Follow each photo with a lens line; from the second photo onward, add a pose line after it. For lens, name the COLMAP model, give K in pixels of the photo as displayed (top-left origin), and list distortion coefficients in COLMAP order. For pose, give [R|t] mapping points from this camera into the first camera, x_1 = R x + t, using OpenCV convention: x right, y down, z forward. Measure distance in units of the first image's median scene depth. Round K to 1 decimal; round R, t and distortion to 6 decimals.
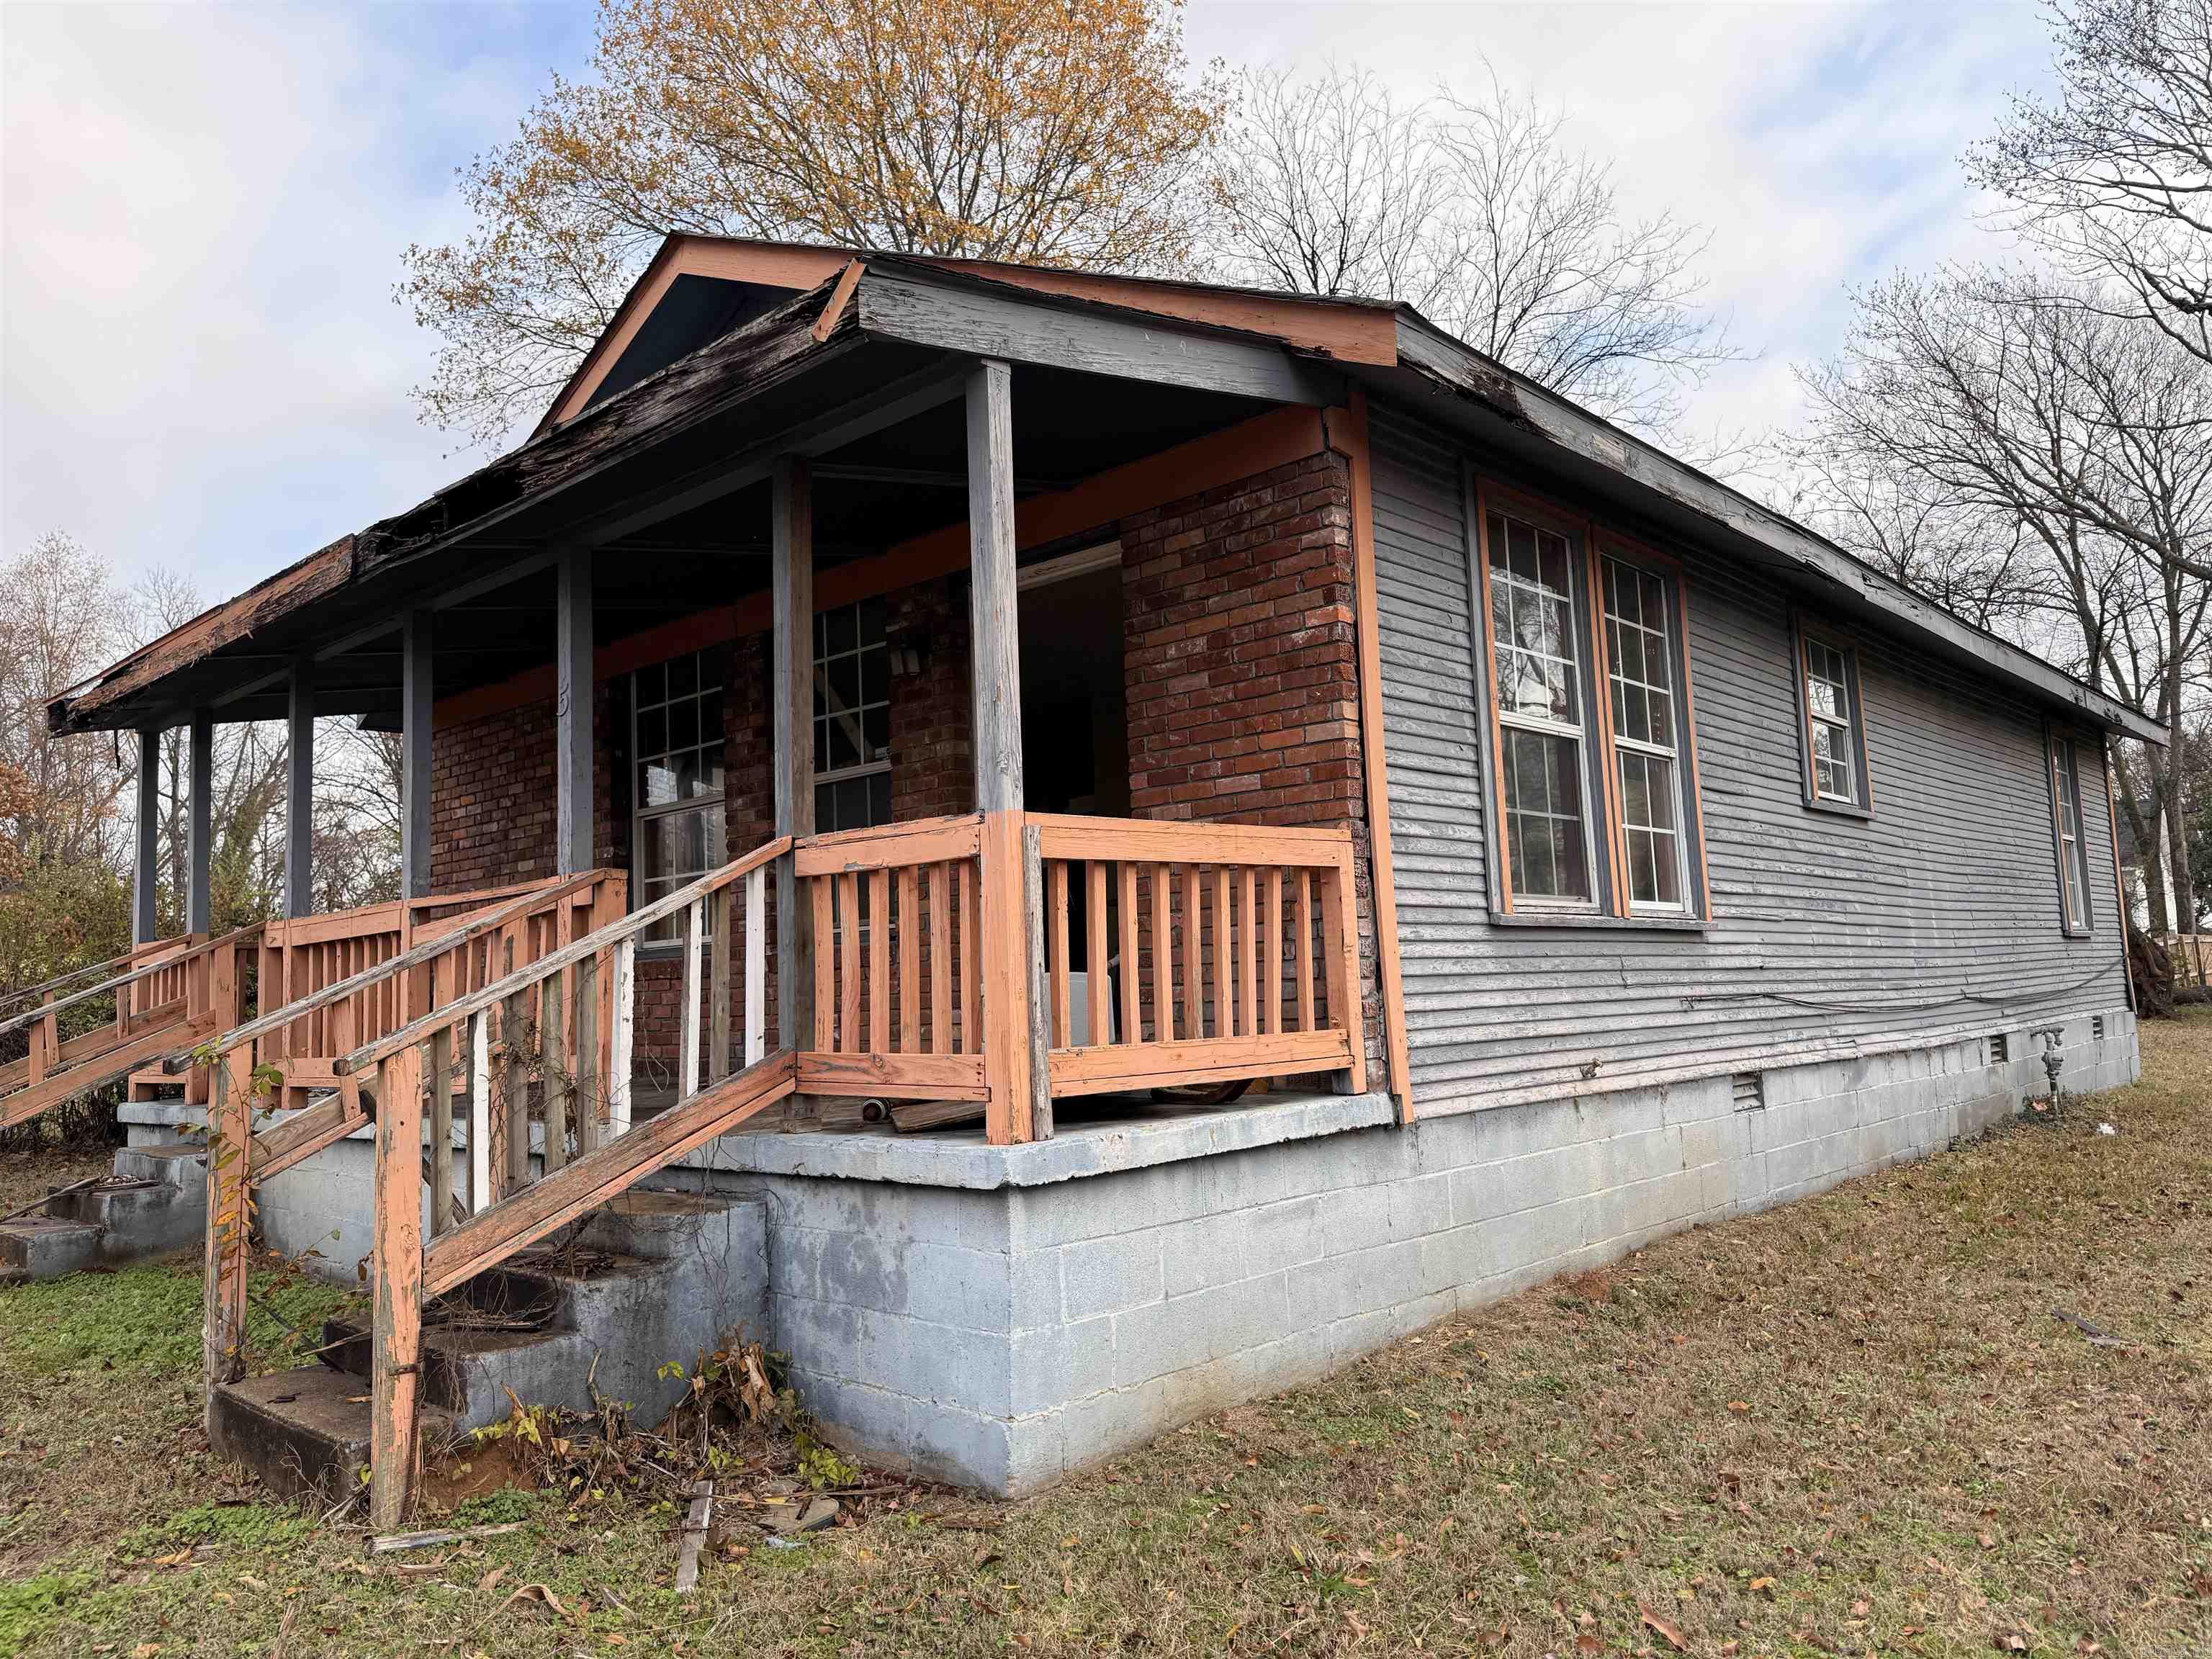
lens RADIAL K [[1566.6, 0, 1111.5], [0, 1566.6, 830.0], [0, 0, 1]] dist [0.142540, -0.251461]
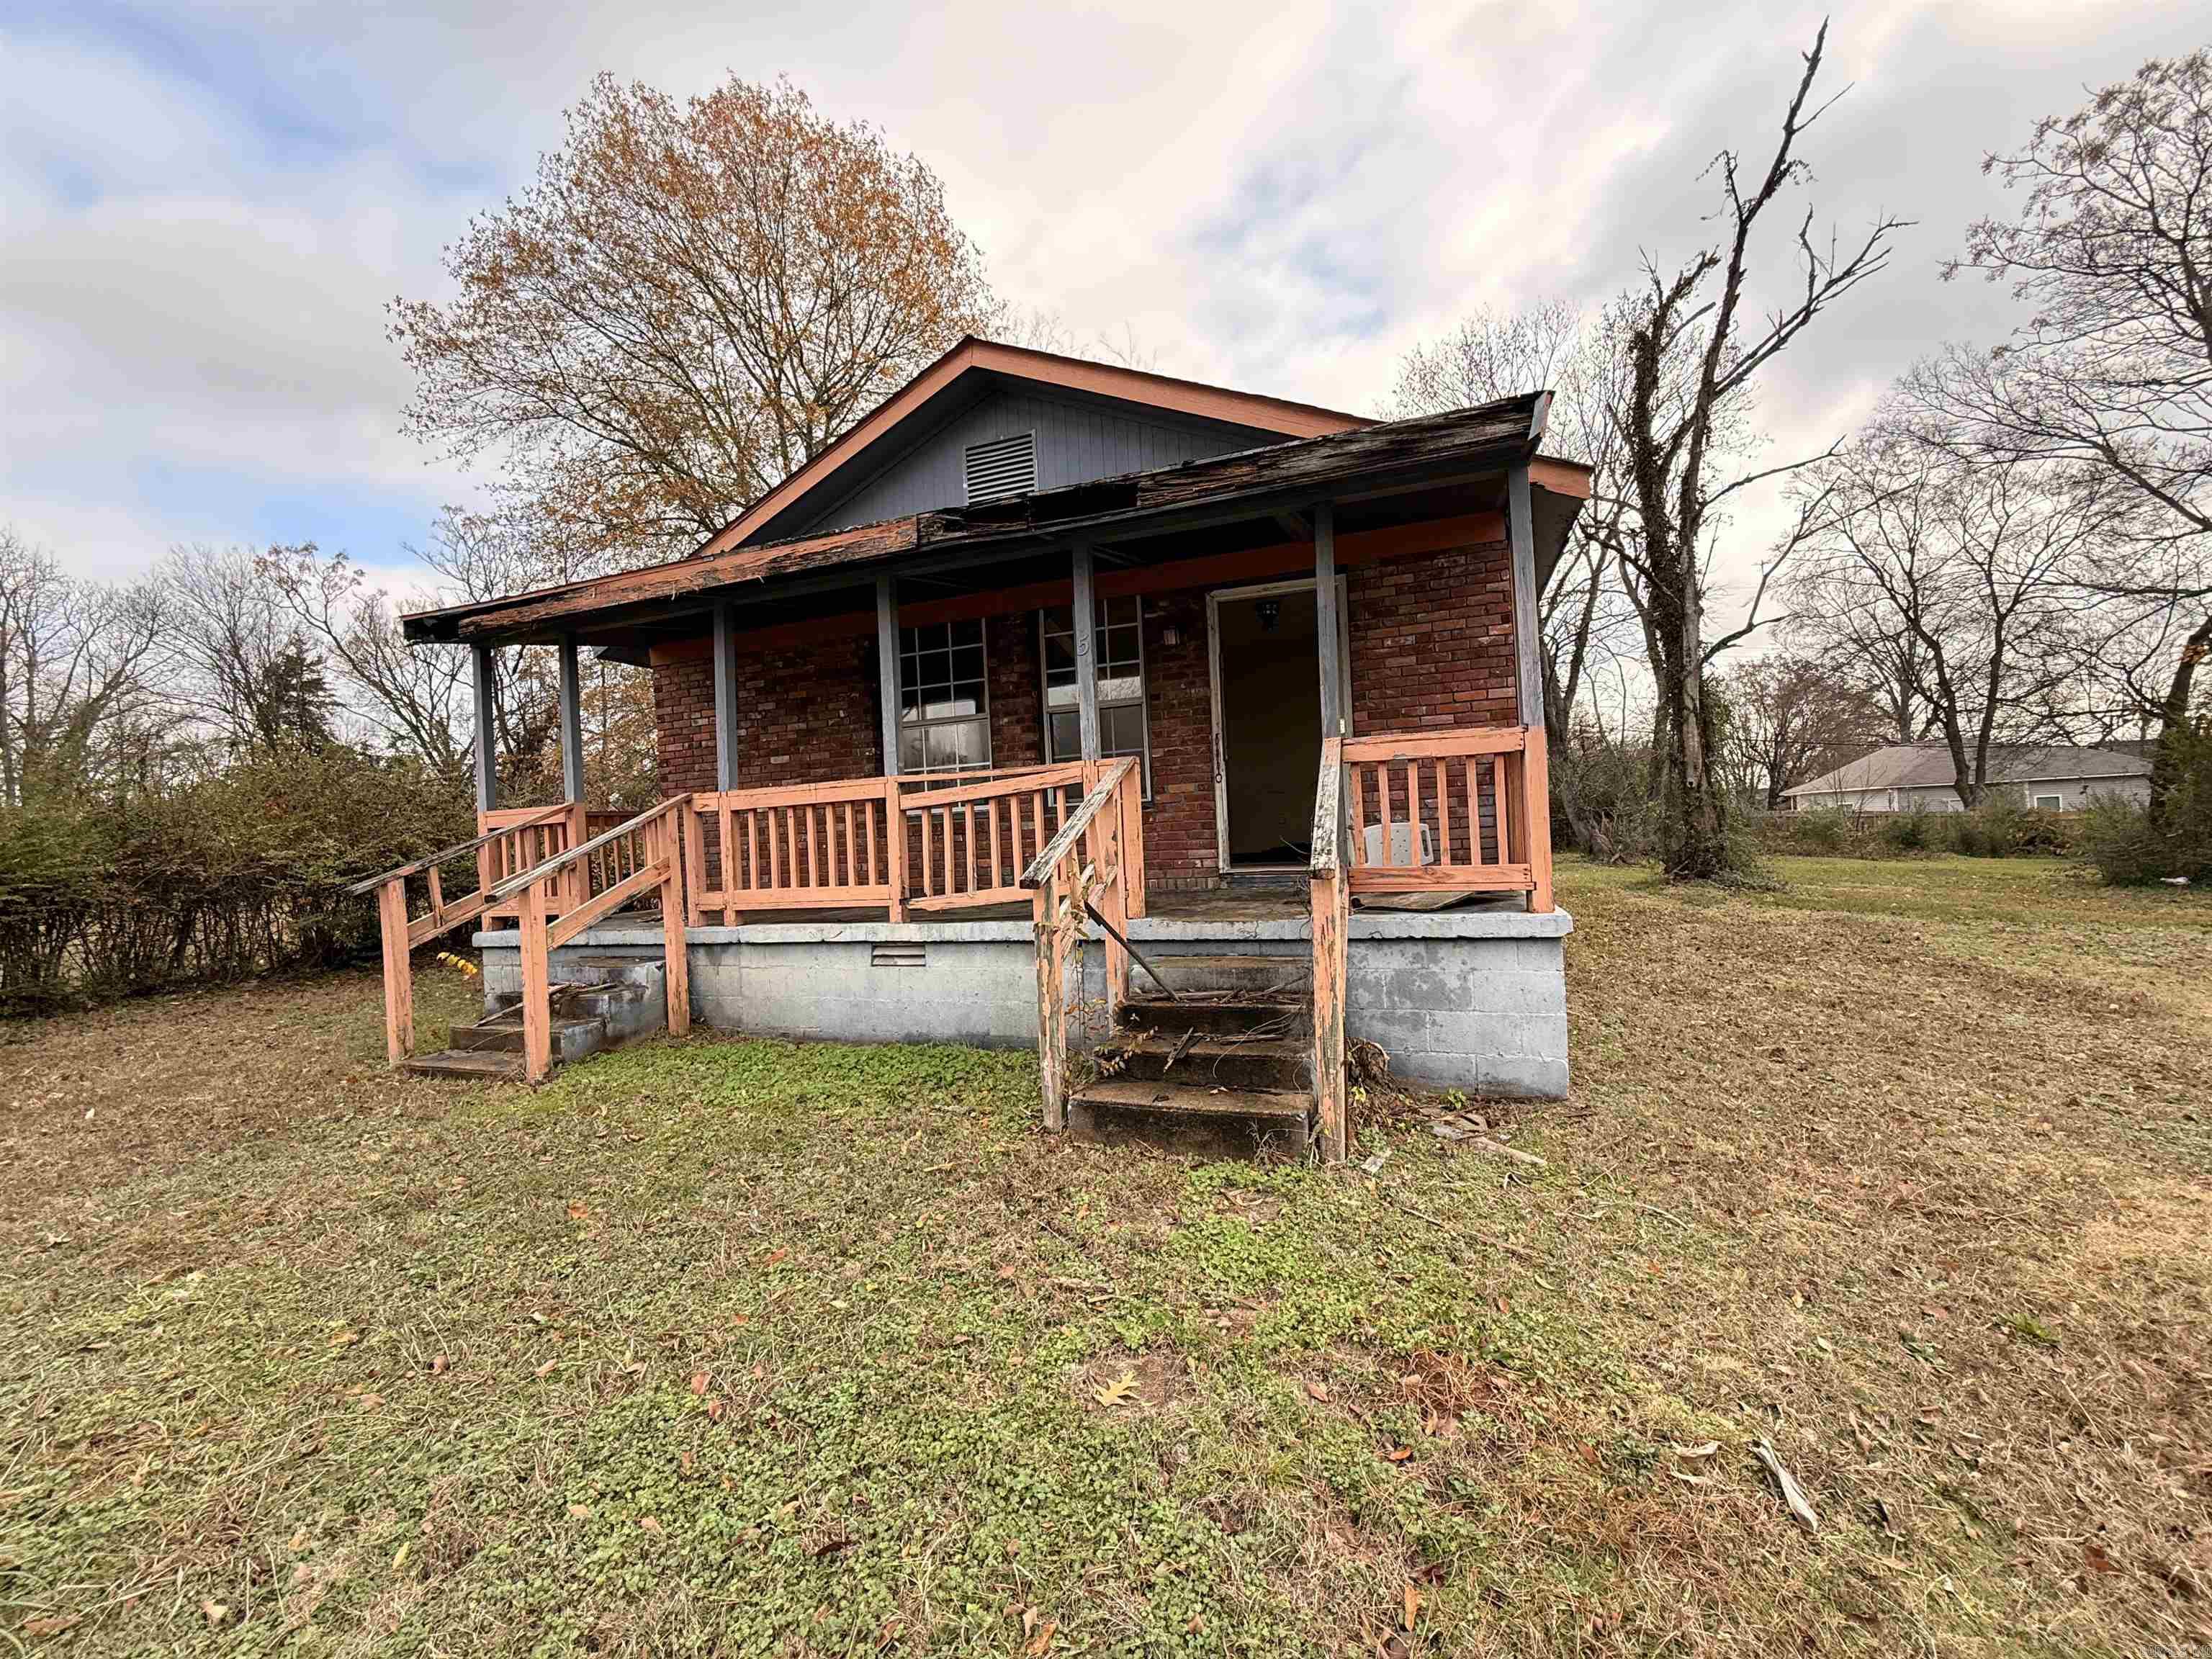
lens RADIAL K [[881.4, 0, 1107.6], [0, 881.4, 831.9], [0, 0, 1]] dist [0.000345, -0.000029]
pose [[0.921465, -0.007231, 0.388395, -0.607952], [-0.024491, 0.996756, 0.076662, 0.028707], [-0.387689, -0.080153, 0.918299, 0.186451]]
